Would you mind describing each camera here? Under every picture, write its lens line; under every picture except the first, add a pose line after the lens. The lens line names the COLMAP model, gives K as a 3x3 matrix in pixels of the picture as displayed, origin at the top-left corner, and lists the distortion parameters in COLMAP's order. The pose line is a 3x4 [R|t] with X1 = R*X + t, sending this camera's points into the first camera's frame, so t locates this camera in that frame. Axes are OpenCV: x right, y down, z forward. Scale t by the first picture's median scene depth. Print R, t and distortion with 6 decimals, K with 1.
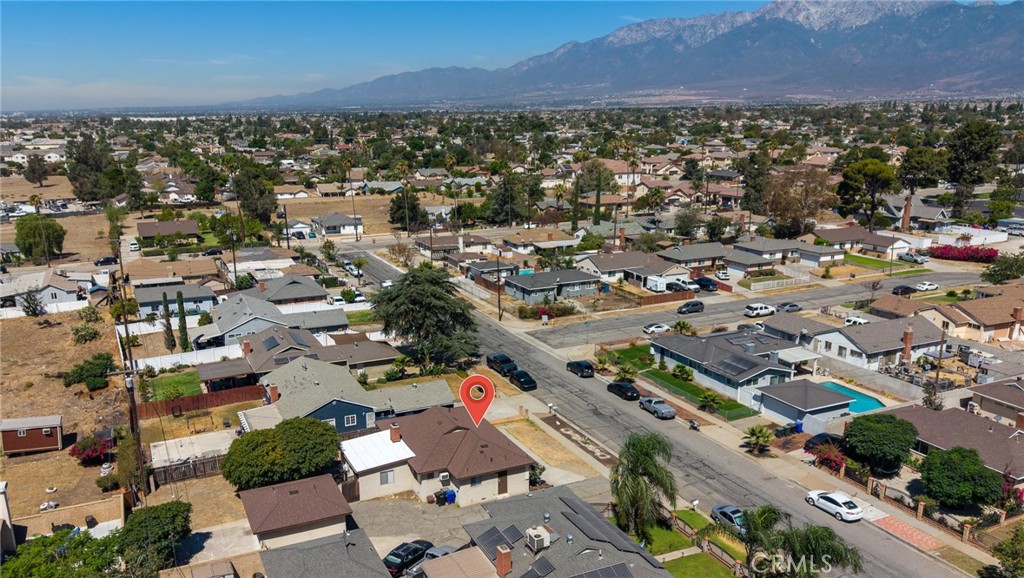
lens RADIAL K [[787.0, 0, 512.0], [0, 787.0, 289.0], [0, 0, 1]] dist [0.070574, -0.067792]
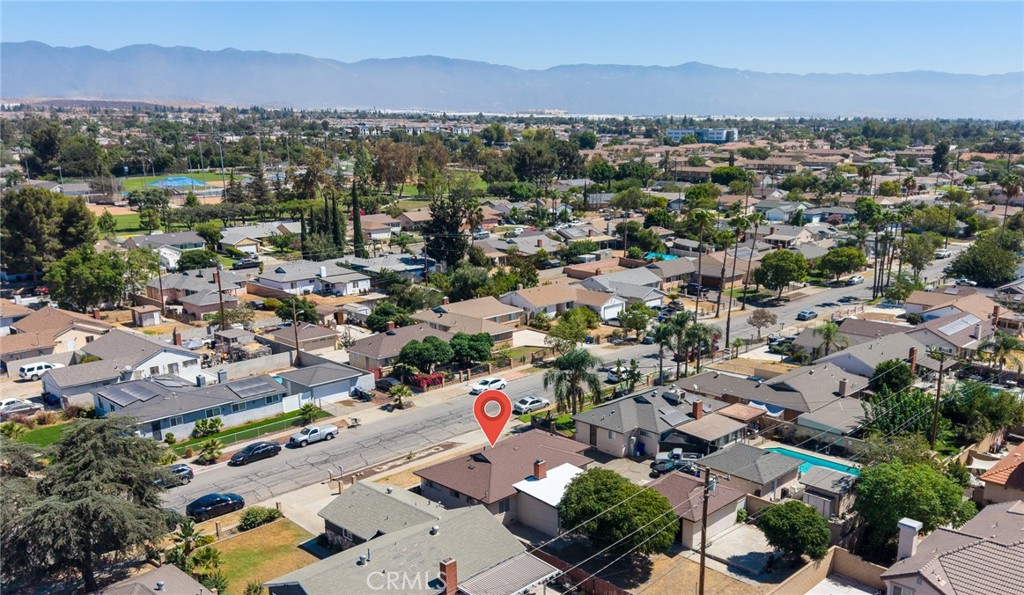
lens RADIAL K [[886.6, 0, 602.0], [0, 886.6, 296.7], [0, 0, 1]] dist [0.019687, -0.000585]
pose [[-0.386935, -0.172982, 0.905737, -0.776407], [0.195268, 0.944599, 0.263823, -0.193158], [-0.901195, 0.278944, -0.331721, 0.874105]]
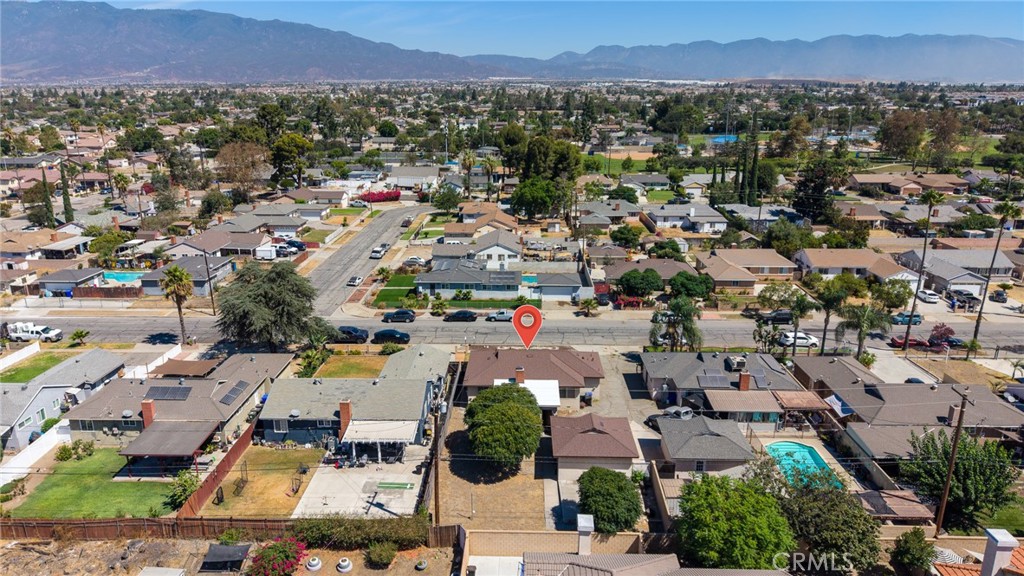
lens RADIAL K [[674.0, 0, 505.1], [0, 674.0, 292.1], [0, 0, 1]] dist [0.027785, -0.036377]
pose [[0.464790, -0.243246, 0.851353, -0.690505], [0.189919, 0.966532, 0.172470, -0.077728], [-0.864813, 0.081525, 0.495431, 0.372520]]
